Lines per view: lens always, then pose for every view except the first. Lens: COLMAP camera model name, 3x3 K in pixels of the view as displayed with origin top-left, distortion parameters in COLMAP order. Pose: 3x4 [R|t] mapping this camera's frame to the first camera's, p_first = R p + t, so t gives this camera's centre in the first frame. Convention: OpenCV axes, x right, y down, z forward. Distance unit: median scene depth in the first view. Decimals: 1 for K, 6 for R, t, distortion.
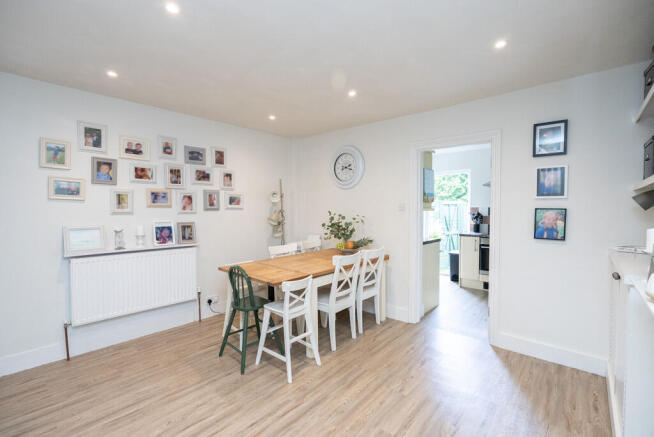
lens RADIAL K [[297.4, 0, 327.0], [0, 297.4, 212.3], [0, 0, 1]] dist [0.001377, 0.000044]
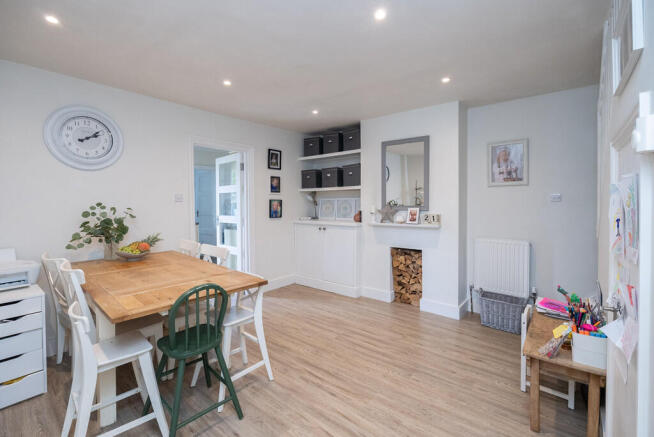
lens RADIAL K [[288.8, 0, 326.0], [0, 288.8, 200.1], [0, 0, 1]] dist [-0.000033, -0.000057]
pose [[-0.017801, 0.002573, 0.999838, -0.955522], [0.011875, 0.999927, -0.002362, -0.002334], [-0.999771, 0.011831, -0.017830, 0.748505]]
